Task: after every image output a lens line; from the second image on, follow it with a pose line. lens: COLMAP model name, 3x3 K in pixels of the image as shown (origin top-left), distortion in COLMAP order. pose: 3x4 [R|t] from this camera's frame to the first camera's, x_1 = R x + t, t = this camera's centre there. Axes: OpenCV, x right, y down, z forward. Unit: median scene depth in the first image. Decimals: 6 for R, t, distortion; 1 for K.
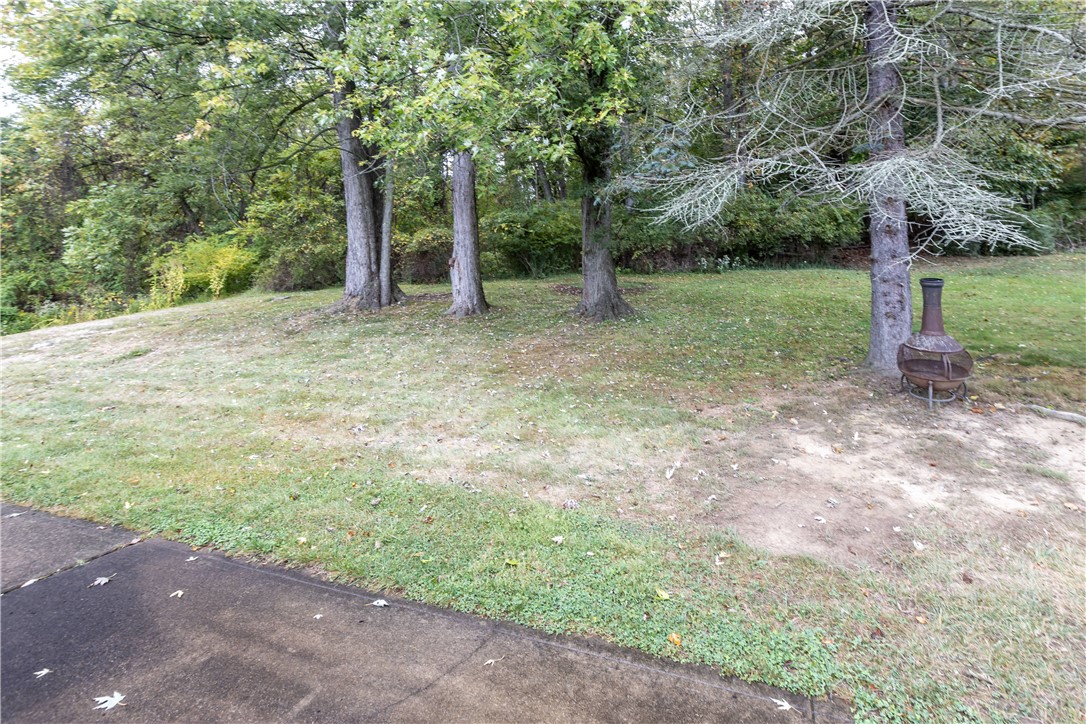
lens RADIAL K [[499.4, 0, 543.0], [0, 499.4, 362.0], [0, 0, 1]] dist [-0.000583, 0.000278]
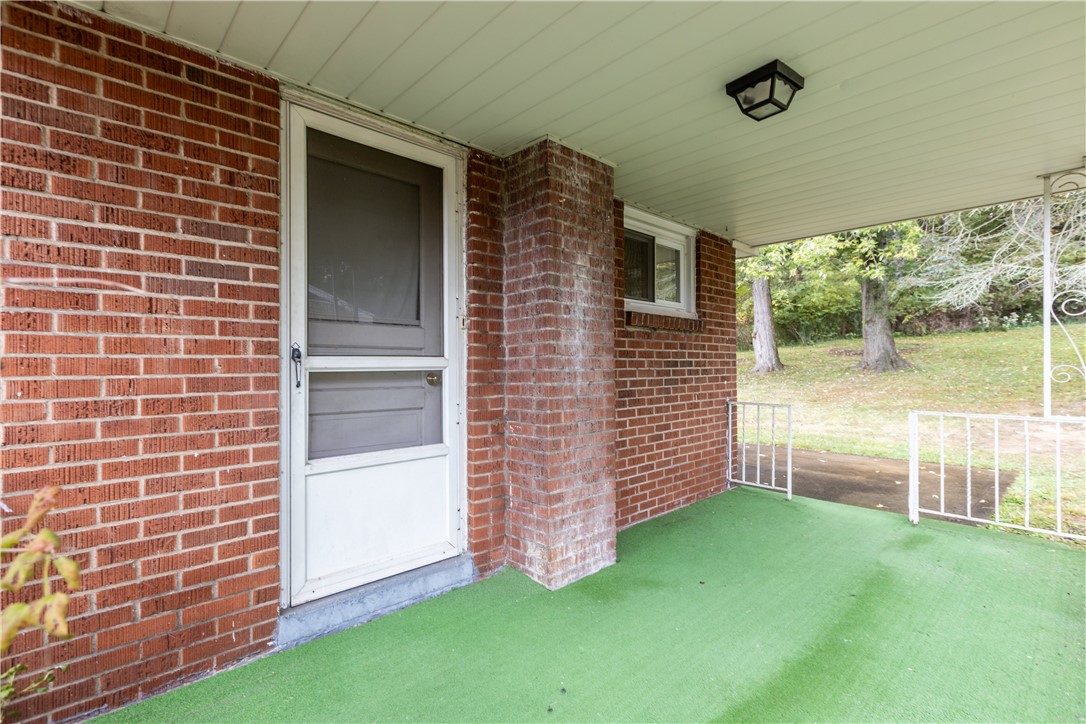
lens RADIAL K [[517.3, 0, 547.5], [0, 517.3, 422.0], [0, 0, 1]] dist [-0.002128, -0.000437]
pose [[0.917905, 0.005859, -0.396757, -0.136044], [-0.020600, 0.999246, -0.032903, 0.100025], [0.396265, 0.038375, 0.917334, -0.531739]]
